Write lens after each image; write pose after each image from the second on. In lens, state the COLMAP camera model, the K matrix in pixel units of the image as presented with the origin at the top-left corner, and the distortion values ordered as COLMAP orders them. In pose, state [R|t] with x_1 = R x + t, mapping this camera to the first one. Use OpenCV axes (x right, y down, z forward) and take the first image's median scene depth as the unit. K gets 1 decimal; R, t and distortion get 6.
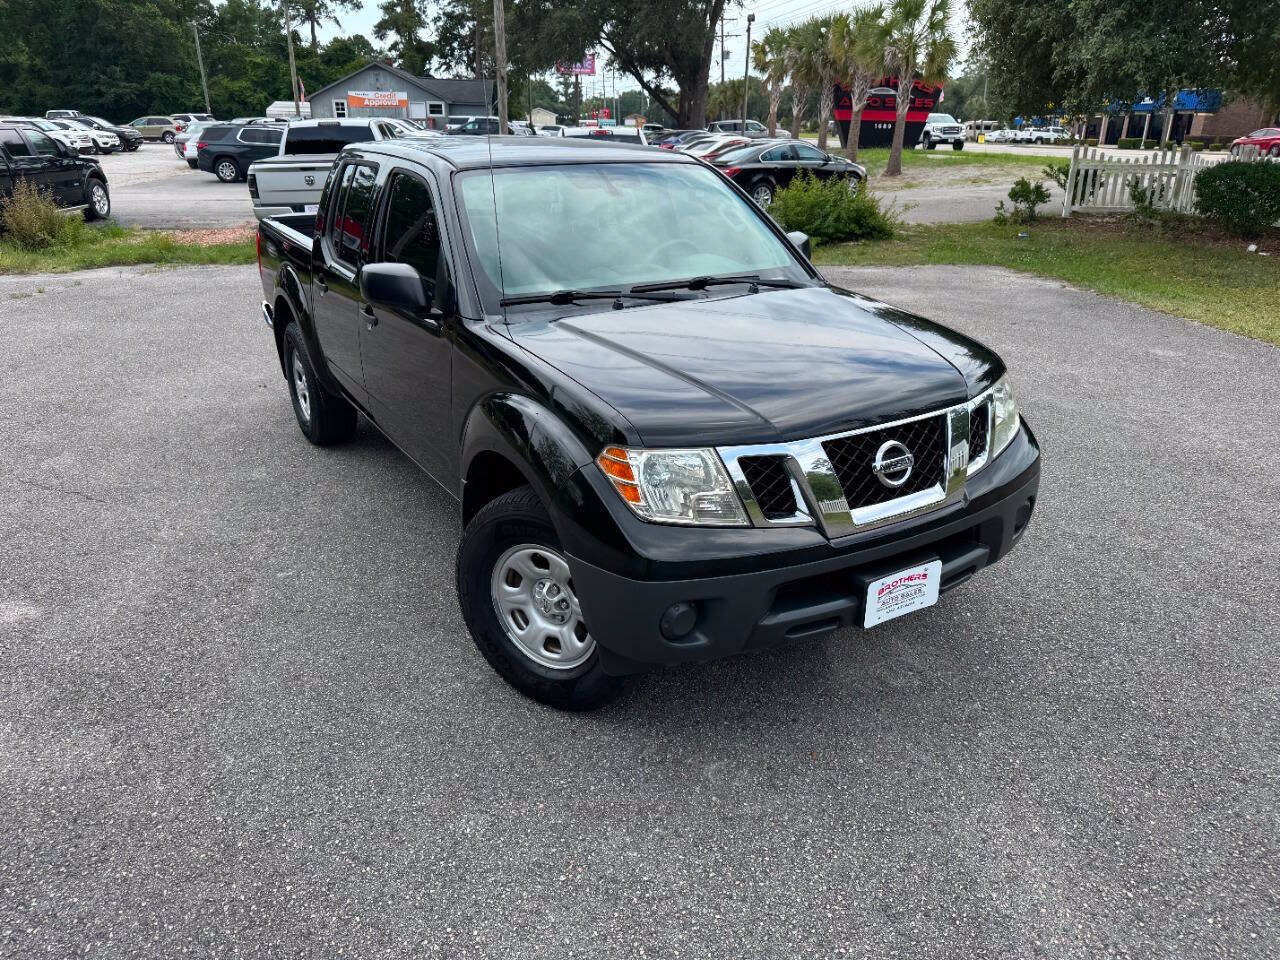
lens RADIAL K [[911.7, 0, 642.7], [0, 911.7, 482.7], [0, 0, 1]] dist [0.015175, -0.015861]
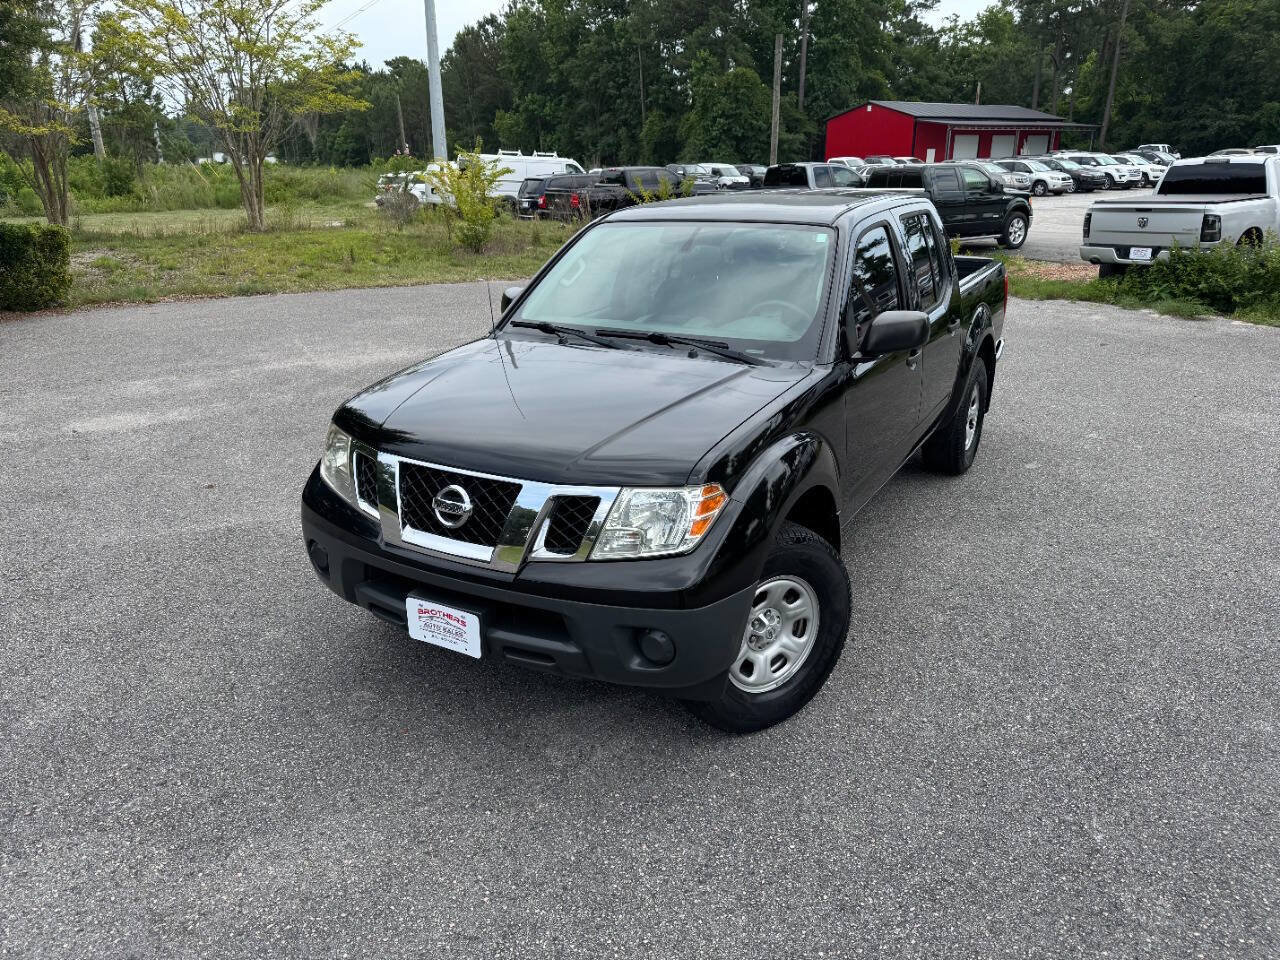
lens RADIAL K [[911.7, 0, 635.2], [0, 911.7, 484.8], [0, 0, 1]] dist [0.015175, -0.015861]
pose [[0.480171, 0.284752, -0.829670, 0.958927], [-0.307829, 0.940390, 0.144596, -0.202384], [0.821387, 0.185966, 0.539202, 0.444251]]
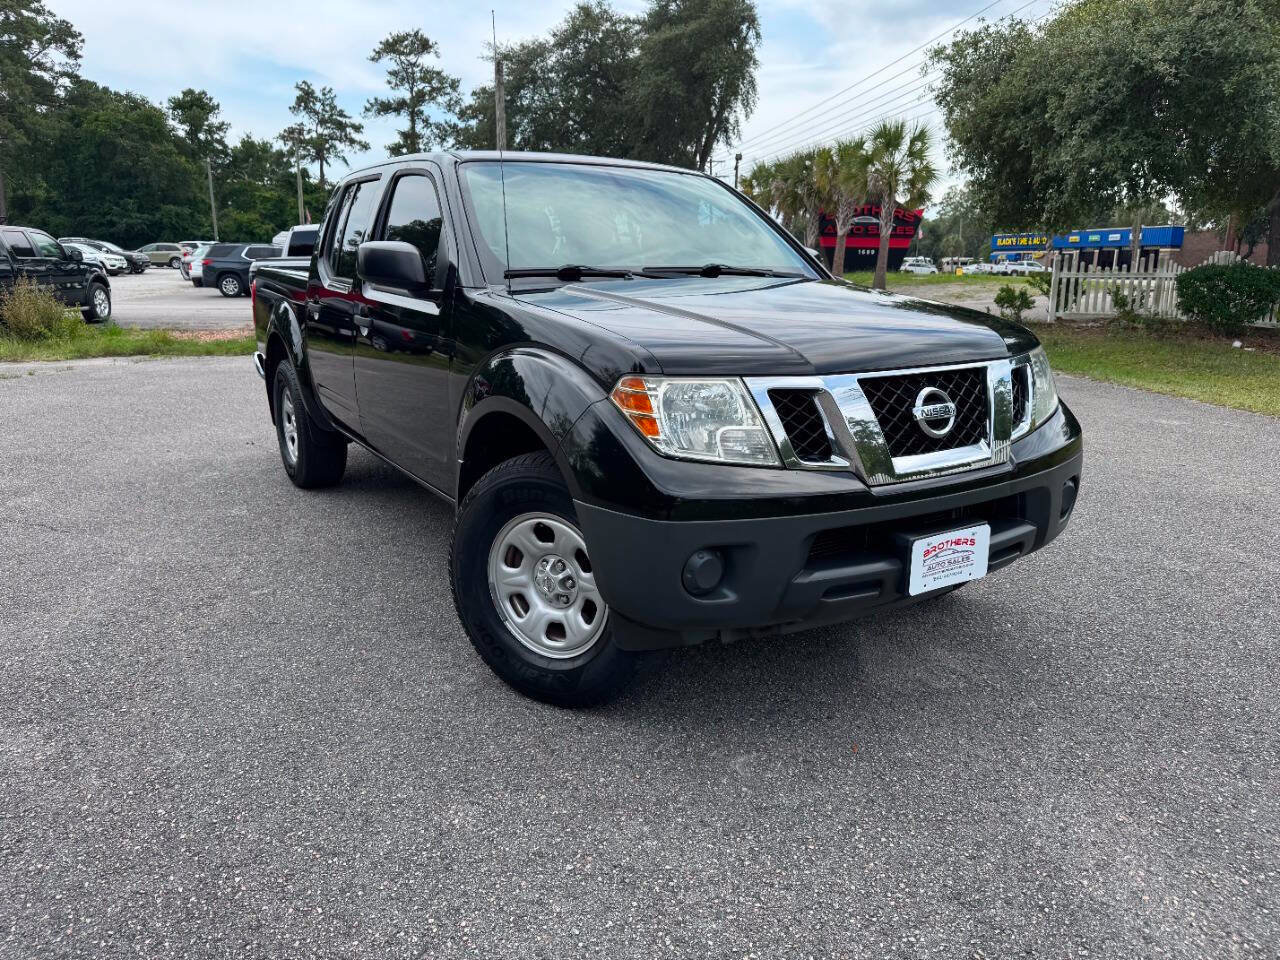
lens RADIAL K [[911.7, 0, 649.1], [0, 911.7, 481.8], [0, 0, 1]] dist [0.015175, -0.015861]
pose [[0.999869, 0.001830, 0.016062, -0.018894], [0.000393, 0.990525, -0.137330, 0.131052], [-0.016161, 0.137318, 0.990395, 0.081680]]
